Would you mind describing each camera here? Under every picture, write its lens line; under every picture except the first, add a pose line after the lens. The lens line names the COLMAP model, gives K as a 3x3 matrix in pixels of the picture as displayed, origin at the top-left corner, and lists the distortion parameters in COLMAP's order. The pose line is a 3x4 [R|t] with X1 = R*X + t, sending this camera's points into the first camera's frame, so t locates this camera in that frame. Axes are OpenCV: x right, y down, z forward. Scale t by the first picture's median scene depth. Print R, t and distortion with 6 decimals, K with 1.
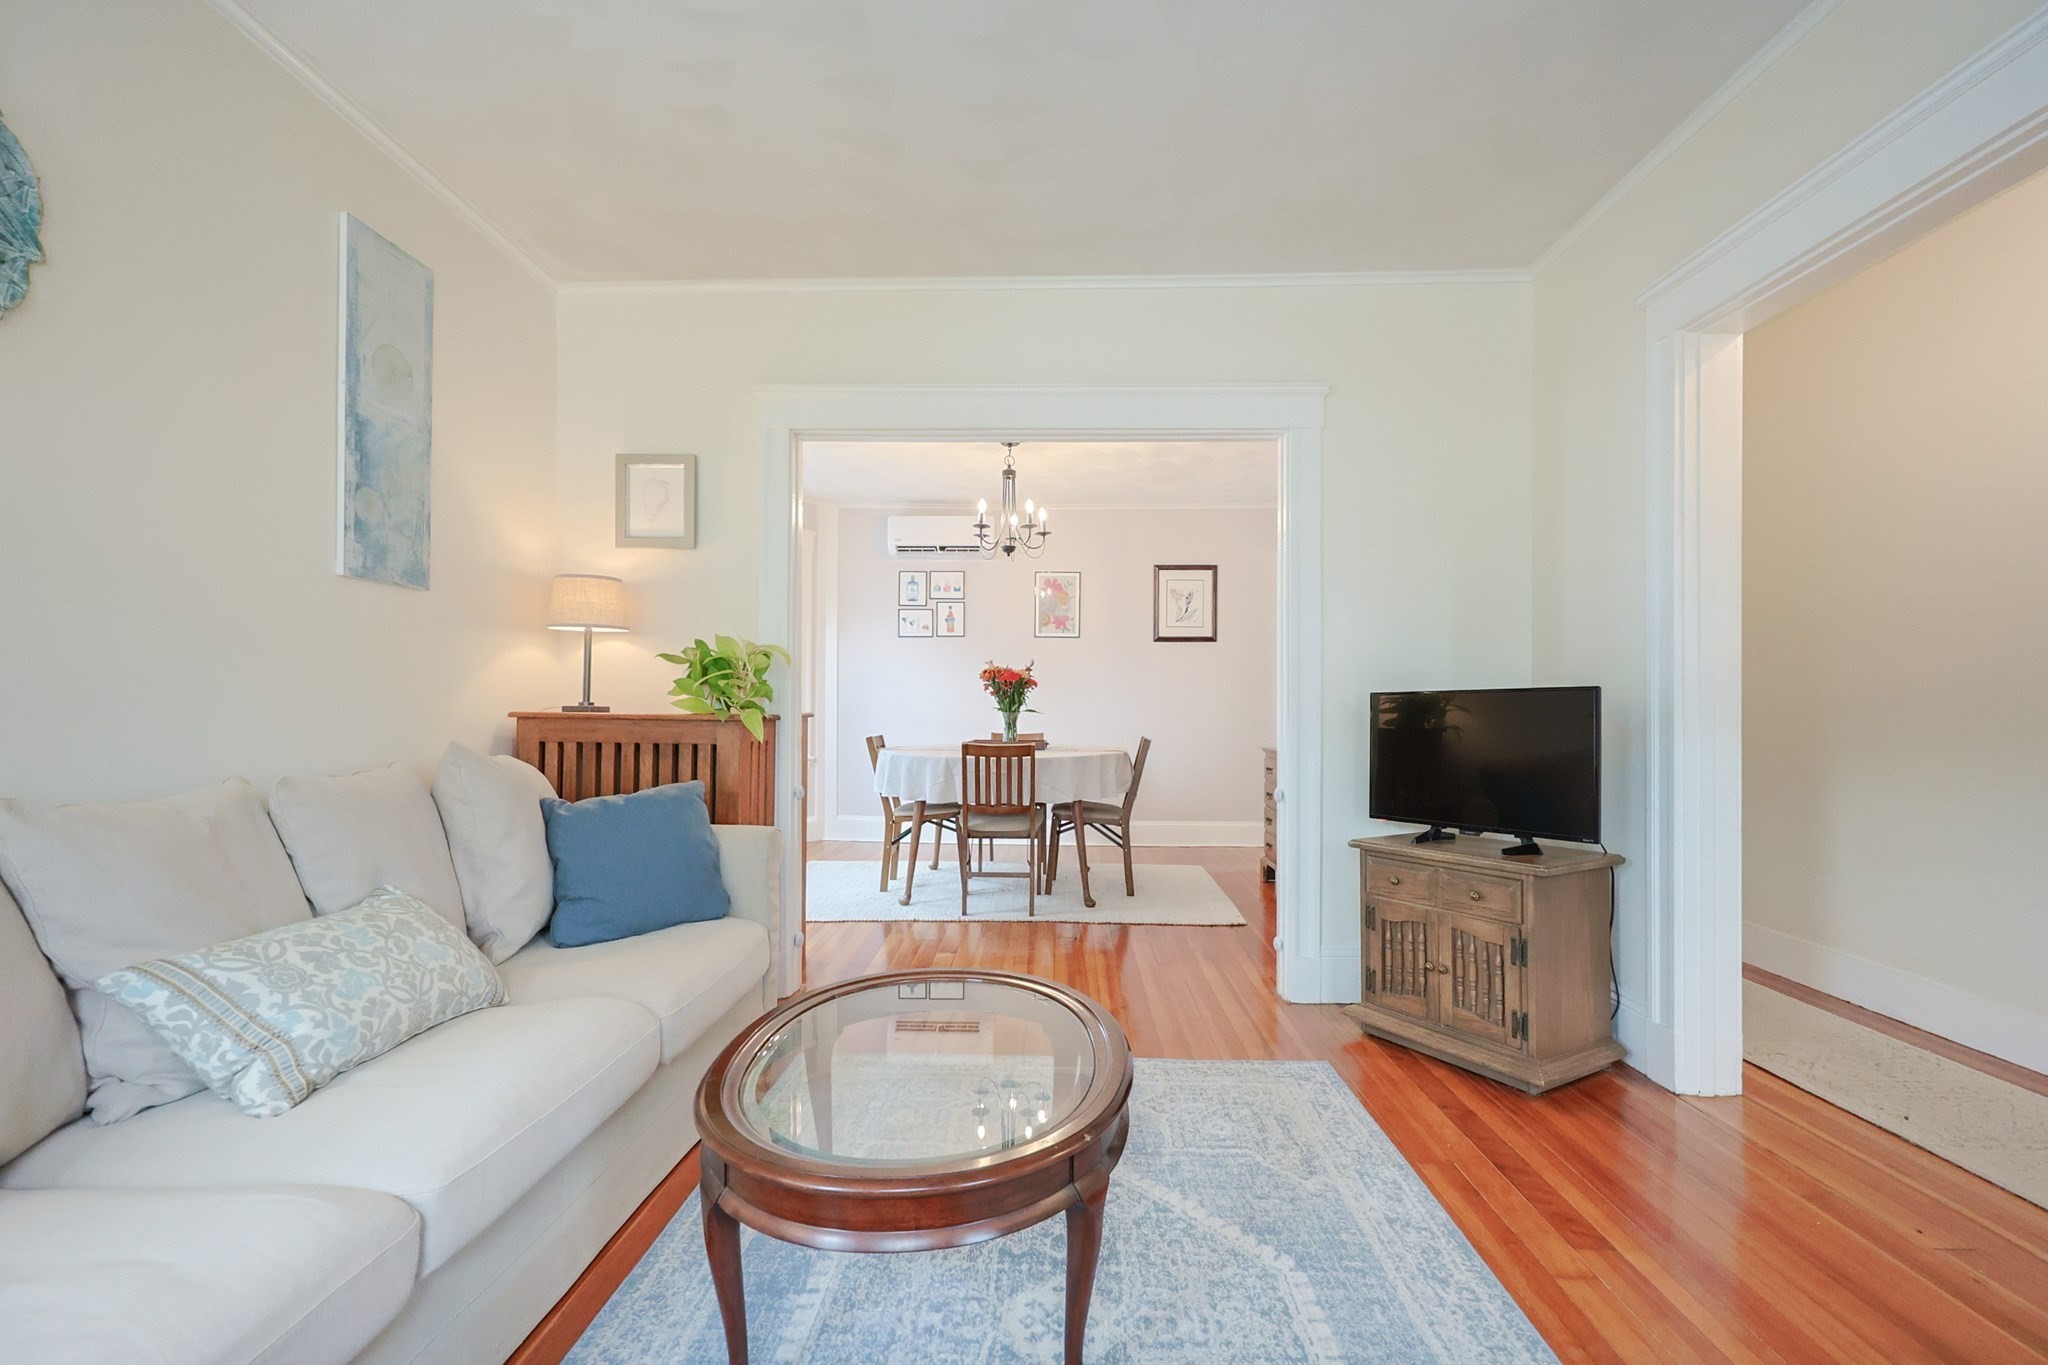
lens RADIAL K [[887.5, 0, 1048.4], [0, 887.5, 705.6], [0, 0, 1]] dist [0.001031, 0.000156]
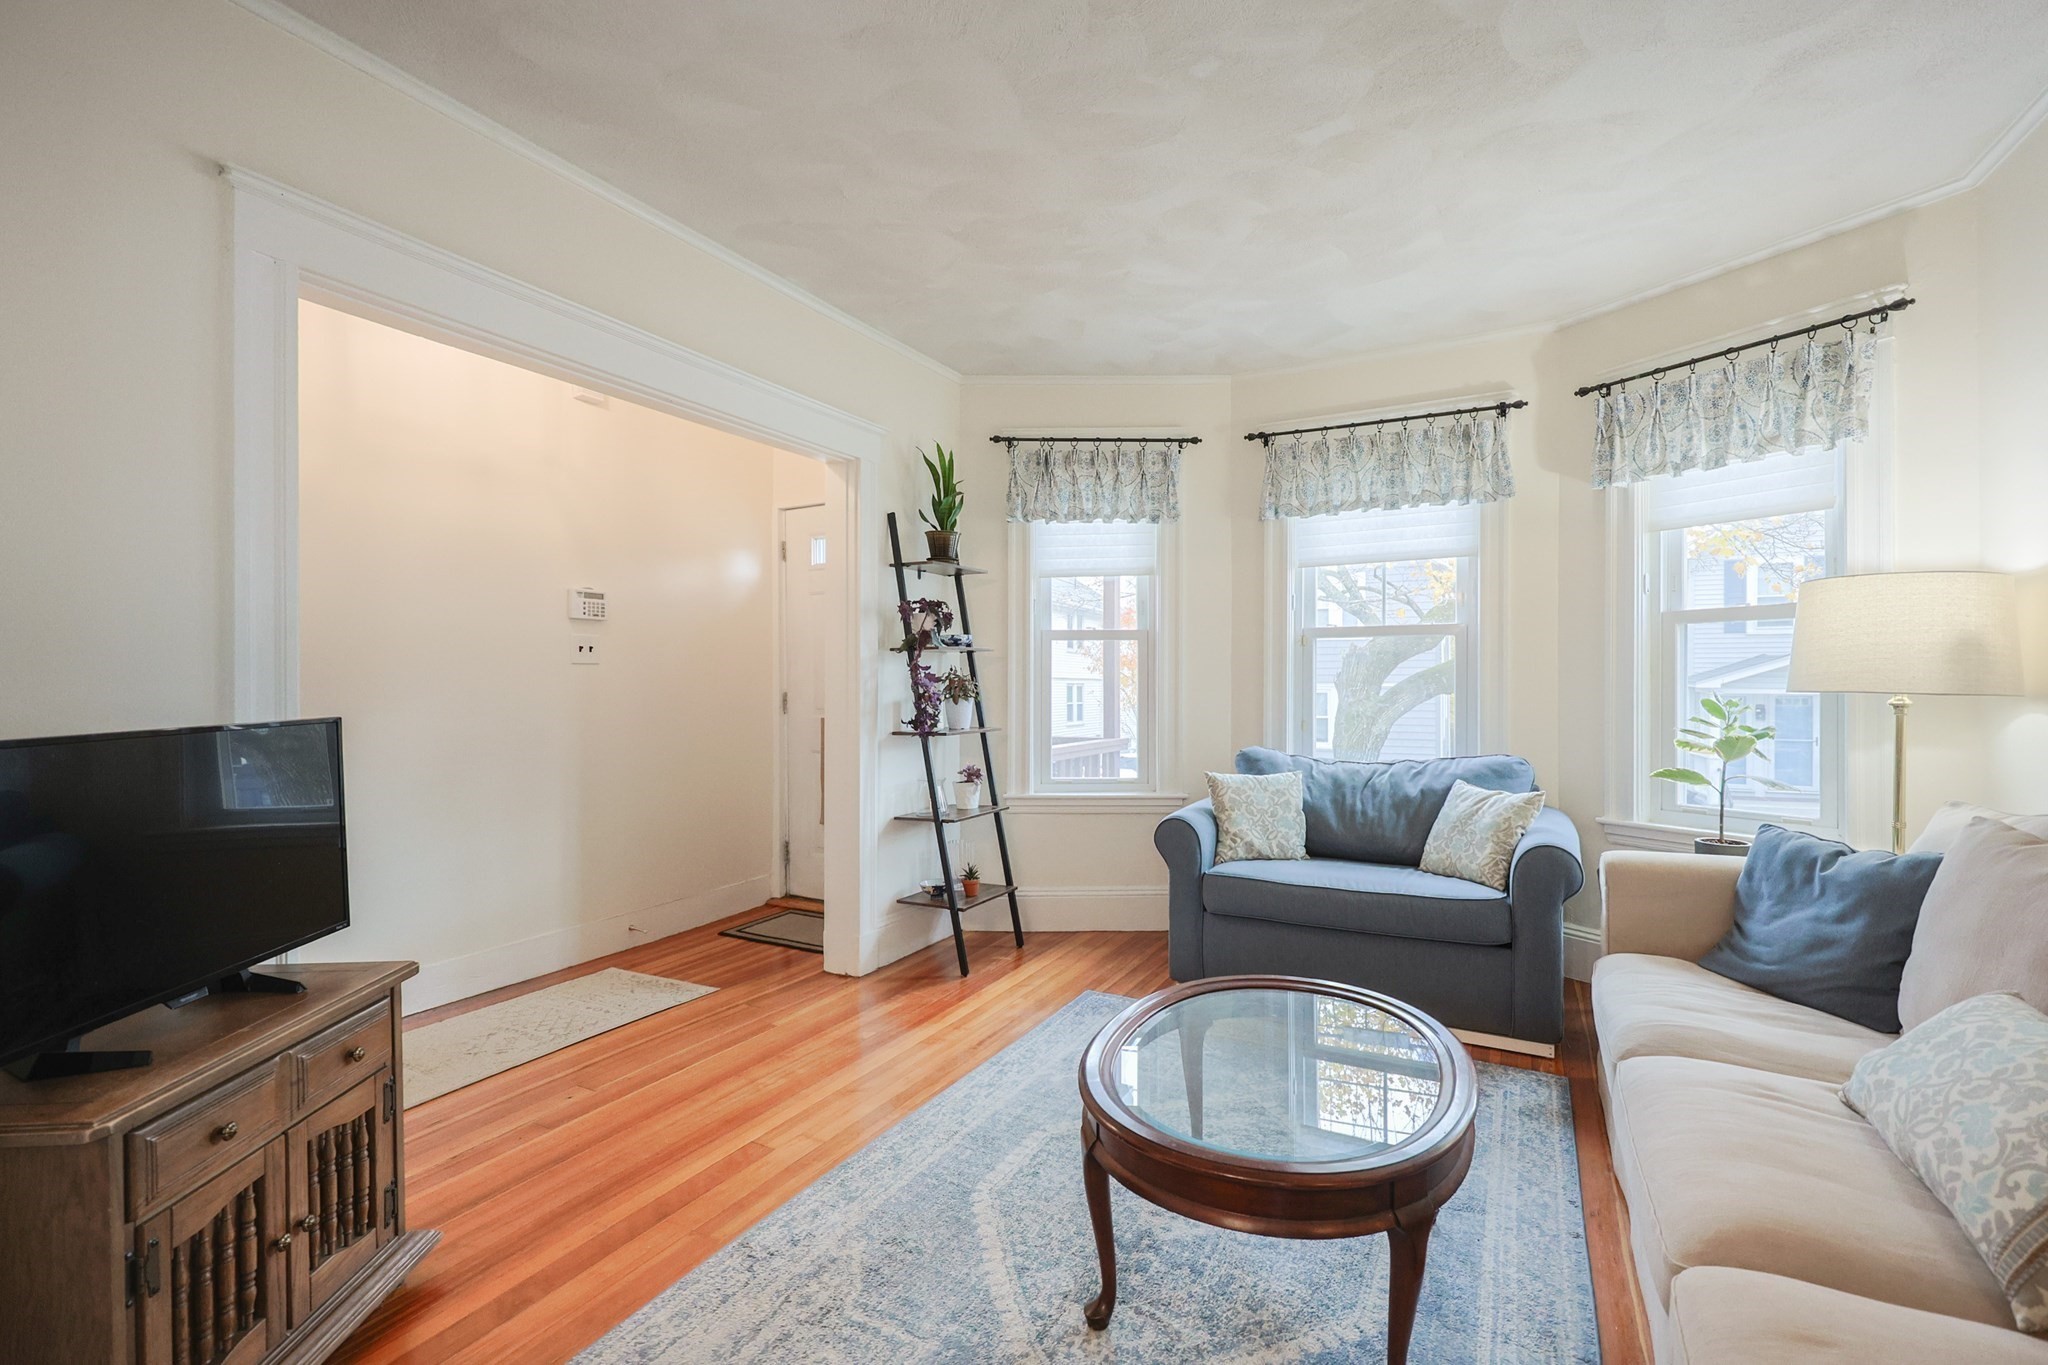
lens RADIAL K [[872.8, 0, 1067.6], [0, 872.8, 681.6], [0, 0, 1]] dist [0.000620, -0.000016]
pose [[-0.893772, -0.000909, 0.448521, -0.209060], [-0.001578, 0.999998, -0.001118, -0.041692], [-0.448519, -0.001707, -0.893772, 1.125351]]
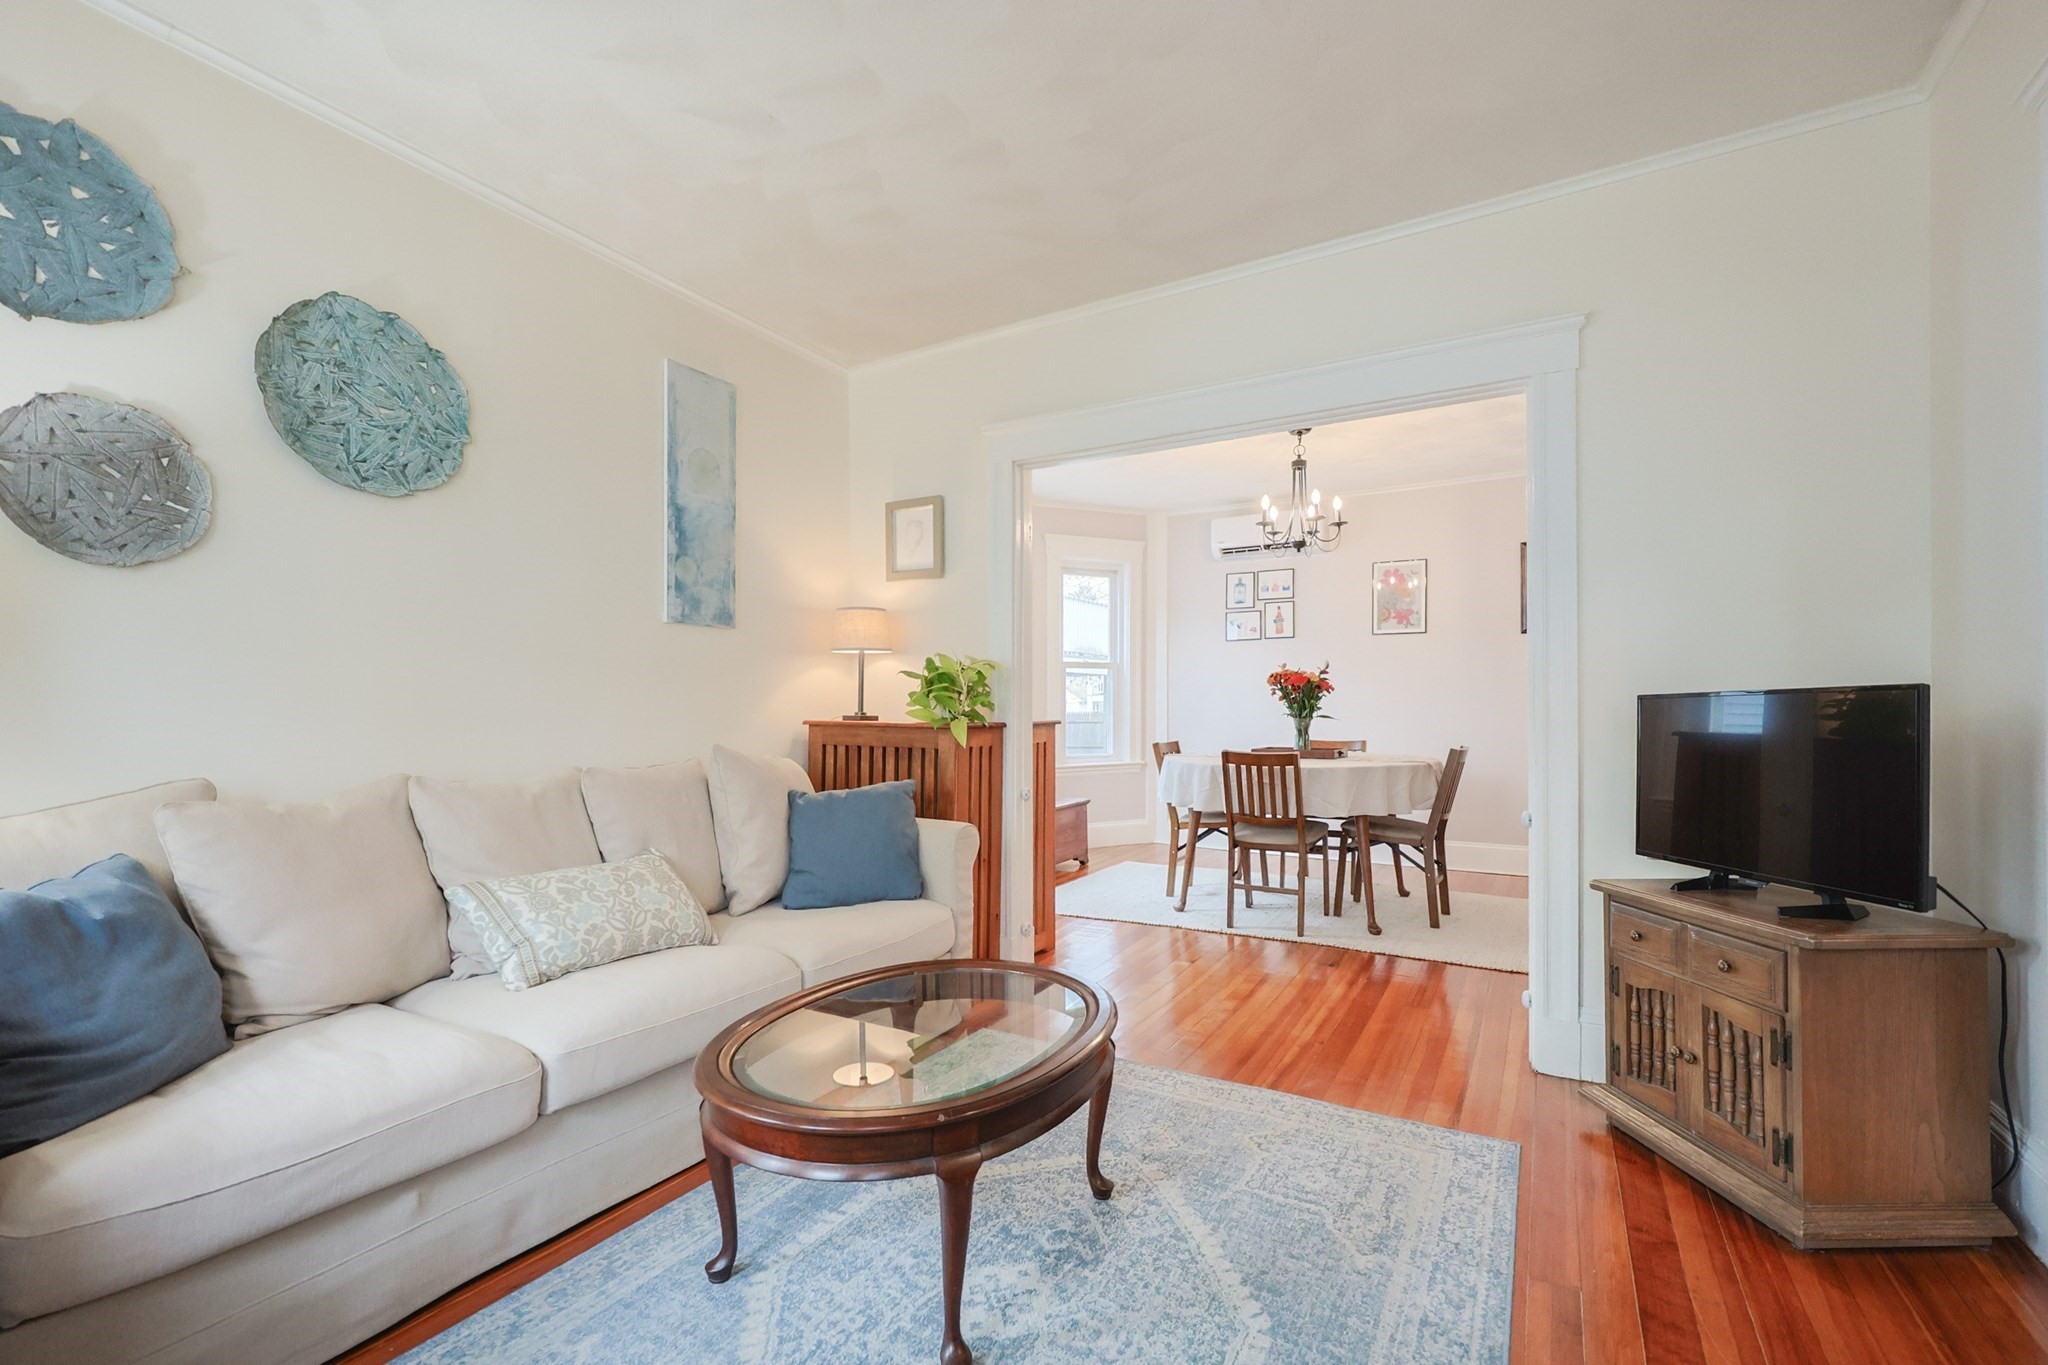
lens RADIAL K [[907.8, 0, 1026.2], [0, 907.8, 707.6], [0, 0, 1]] dist [0.000720, 0.000089]
pose [[0.872104, -0.006907, -0.489272, 0.289386], [0.006531, 0.999976, -0.002475, -0.005583], [0.489277, -0.001037, 0.872128, 0.033816]]
